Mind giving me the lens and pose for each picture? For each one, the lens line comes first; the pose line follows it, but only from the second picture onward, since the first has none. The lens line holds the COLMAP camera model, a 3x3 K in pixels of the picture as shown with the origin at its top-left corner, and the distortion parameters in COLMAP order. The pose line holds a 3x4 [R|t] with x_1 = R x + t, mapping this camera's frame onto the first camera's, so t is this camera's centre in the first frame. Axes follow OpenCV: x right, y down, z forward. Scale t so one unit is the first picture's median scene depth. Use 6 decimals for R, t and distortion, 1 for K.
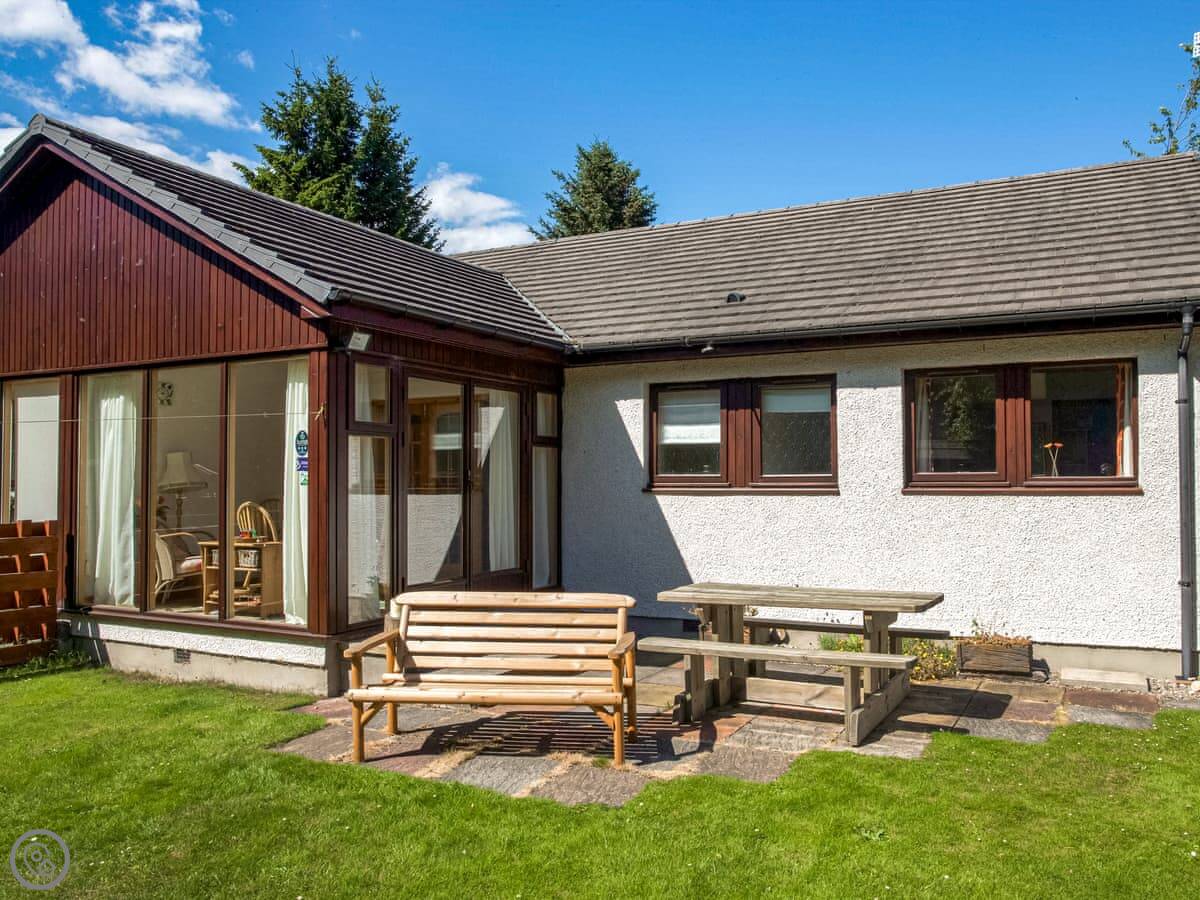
lens RADIAL K [[954.1, 0, 600.0], [0, 954.1, 450.0], [0, 0, 1]] dist [-0.001616, -0.000861]
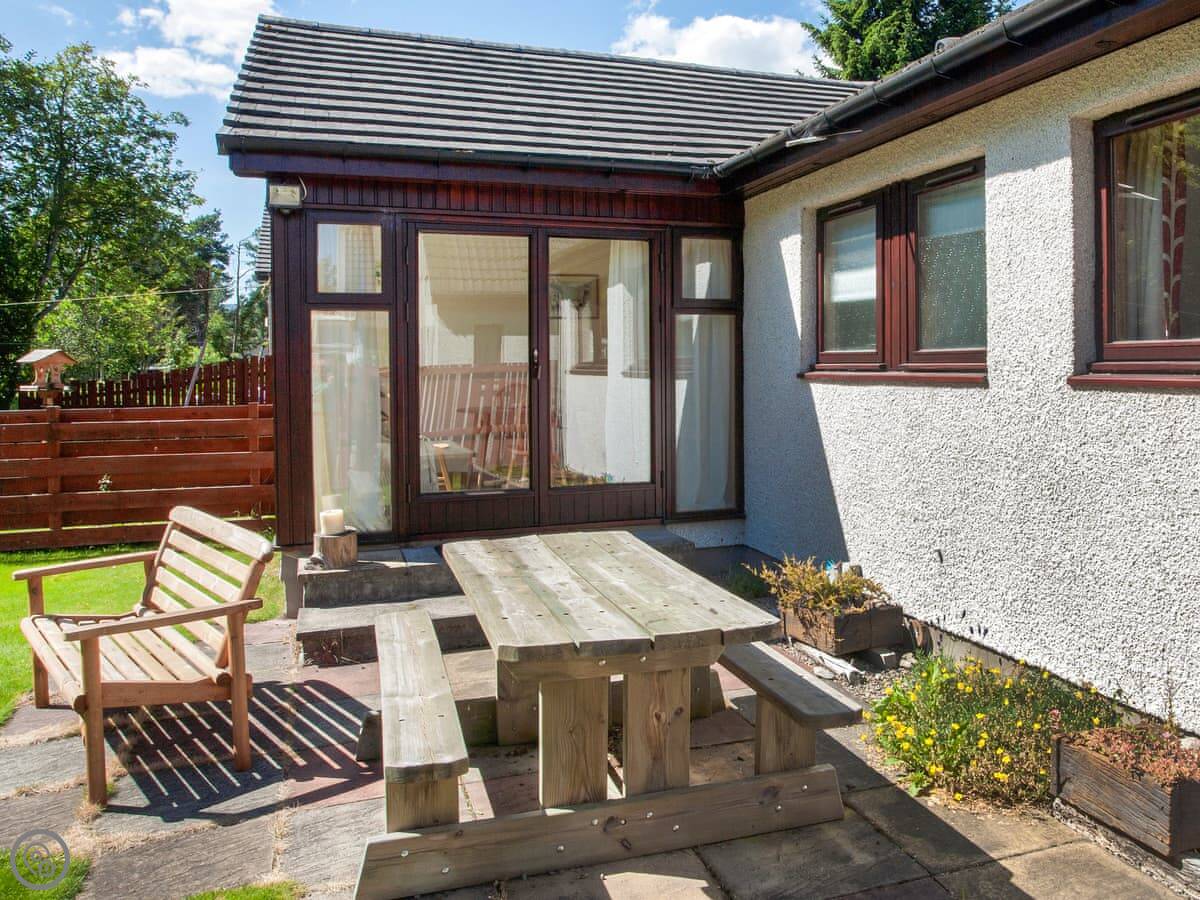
lens RADIAL K [[990.3, 0, 600.2], [0, 990.3, 364.0], [0, 0, 1]] dist [-0.009135, -0.002995]
pose [[0.740610, -0.002018, -0.671933, 0.452964], [0.025673, 0.999350, 0.025296, 0.016110], [0.671445, -0.035985, 0.740180, 0.468429]]
